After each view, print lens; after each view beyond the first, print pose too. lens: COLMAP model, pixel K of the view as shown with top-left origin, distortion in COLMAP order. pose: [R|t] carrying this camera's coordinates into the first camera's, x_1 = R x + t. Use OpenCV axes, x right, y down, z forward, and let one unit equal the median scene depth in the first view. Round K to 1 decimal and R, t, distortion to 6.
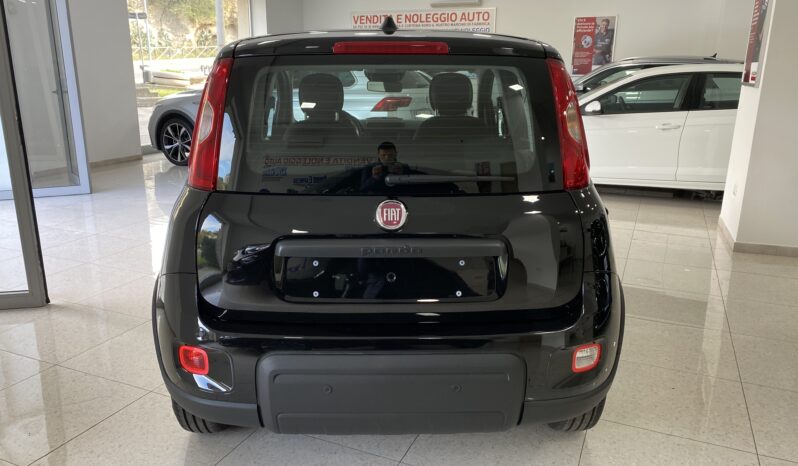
lens RADIAL K [[573.6, 0, 396.1], [0, 573.6, 221.1], [0, 0, 1]] dist [0.014132, -0.002298]
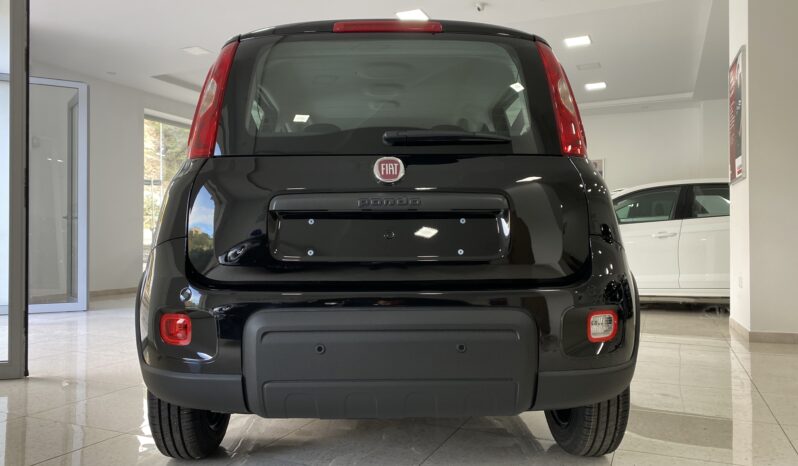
lens RADIAL K [[573.3, 0, 395.3], [0, 573.3, 232.4], [0, 0, 1]] dist [0.007061, 0.000287]
pose [[0.999936, -0.011170, -0.002054, 0.001061], [0.010257, 0.965840, -0.258937, 0.122019], [0.004876, 0.258900, 0.965892, 0.027695]]
